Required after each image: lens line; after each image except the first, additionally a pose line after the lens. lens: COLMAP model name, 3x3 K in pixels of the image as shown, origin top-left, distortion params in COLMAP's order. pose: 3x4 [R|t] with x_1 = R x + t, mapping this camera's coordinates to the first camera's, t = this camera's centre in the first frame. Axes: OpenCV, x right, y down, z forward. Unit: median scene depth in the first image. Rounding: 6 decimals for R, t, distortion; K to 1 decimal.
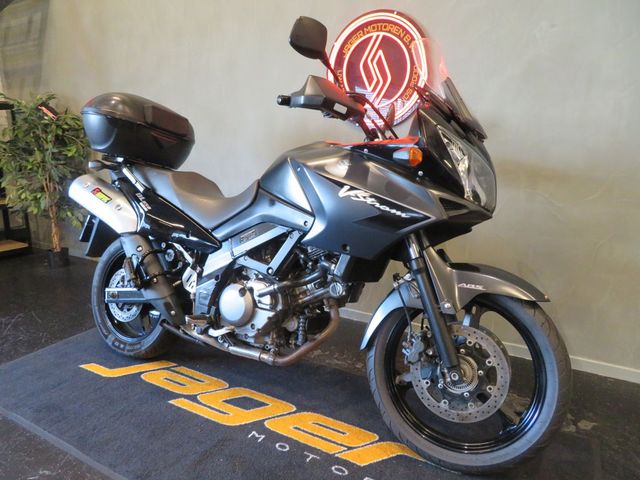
lens RADIAL K [[462.6, 0, 318.6], [0, 462.6, 240.7], [0, 0, 1]] dist [-0.012529, 0.016157]
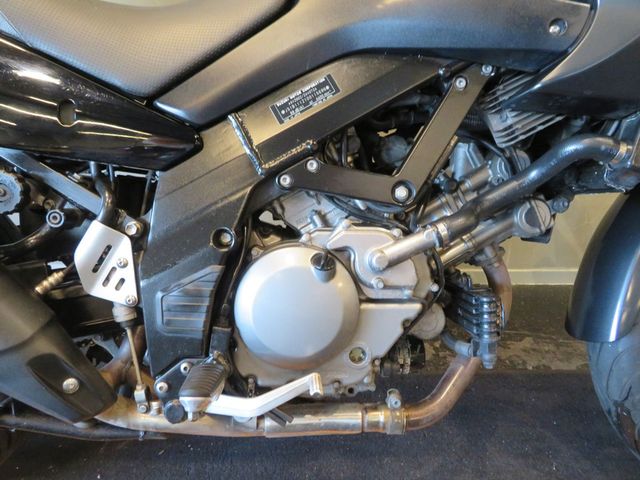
lens RADIAL K [[462.6, 0, 317.7], [0, 462.6, 235.3], [0, 0, 1]] dist [-0.012529, 0.016157]
pose [[0.849451, -0.159559, 0.502965, -0.333252], [0.106506, 0.985413, 0.132733, 0.044145], [-0.516807, -0.059182, 0.854054, 0.719176]]
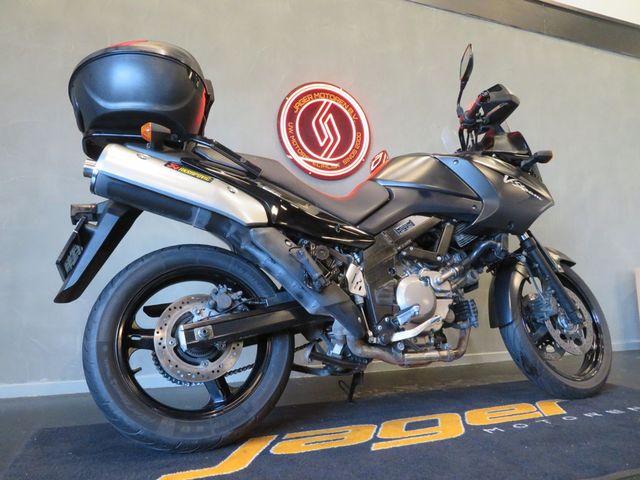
lens RADIAL K [[462.6, 0, 325.5], [0, 462.6, 240.5], [0, 0, 1]] dist [-0.012529, 0.016157]
pose [[0.599350, 0.081180, 0.796360, -1.023727], [0.191385, 0.951460, -0.241030, 0.217949], [-0.777272, 0.296873, 0.554721, 0.618936]]
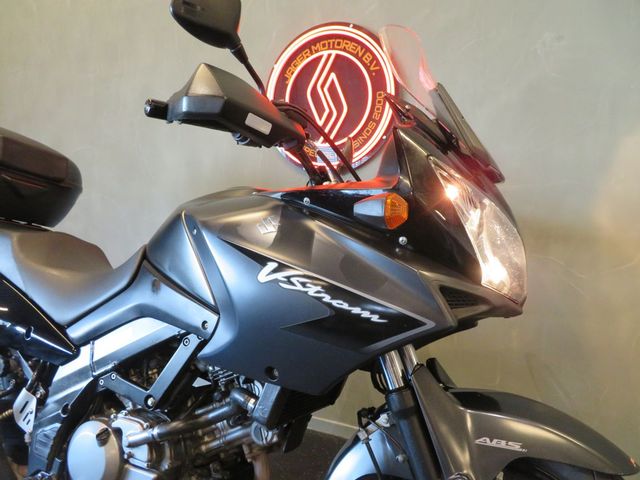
lens RADIAL K [[462.6, 0, 315.5], [0, 462.6, 240.6], [0, 0, 1]] dist [-0.012529, 0.016157]
pose [[0.996717, -0.002121, 0.080932, 0.056889], [0.011356, 0.993437, -0.113812, -0.067295], [-0.080159, 0.114358, 0.990200, 0.369683]]
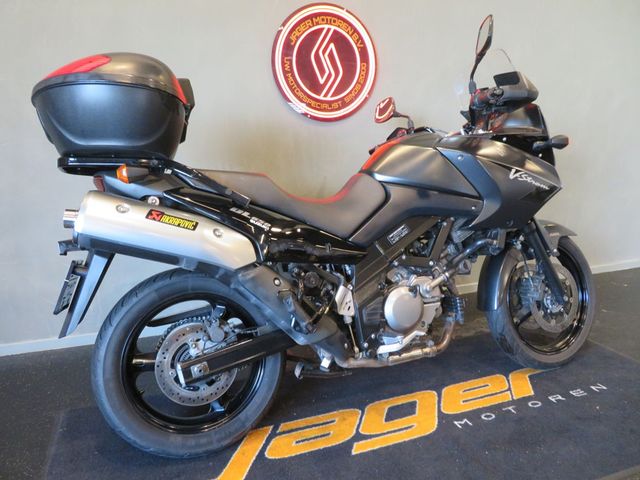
lens RADIAL K [[462.6, 0, 325.5], [0, 462.6, 242.1], [0, 0, 1]] dist [-0.012529, 0.016157]
pose [[0.617595, -0.183113, 0.764883, -0.979042], [0.175370, 0.980097, 0.093034, -0.108564], [-0.766695, 0.076680, 0.637416, 0.529318]]
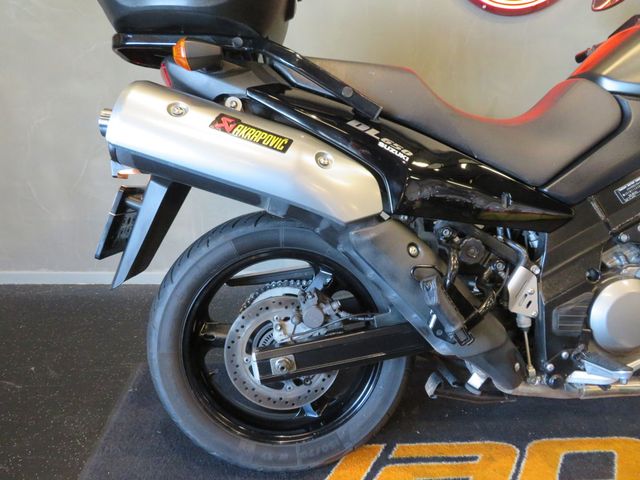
lens RADIAL K [[462.6, 0, 318.7], [0, 462.6, 240.5], [0, 0, 1]] dist [-0.012529, 0.016157]
pose [[0.834740, -0.187286, 0.517817, -0.758597], [0.116051, 0.979096, 0.167044, -0.082268], [-0.538277, -0.079346, 0.839025, 0.760986]]
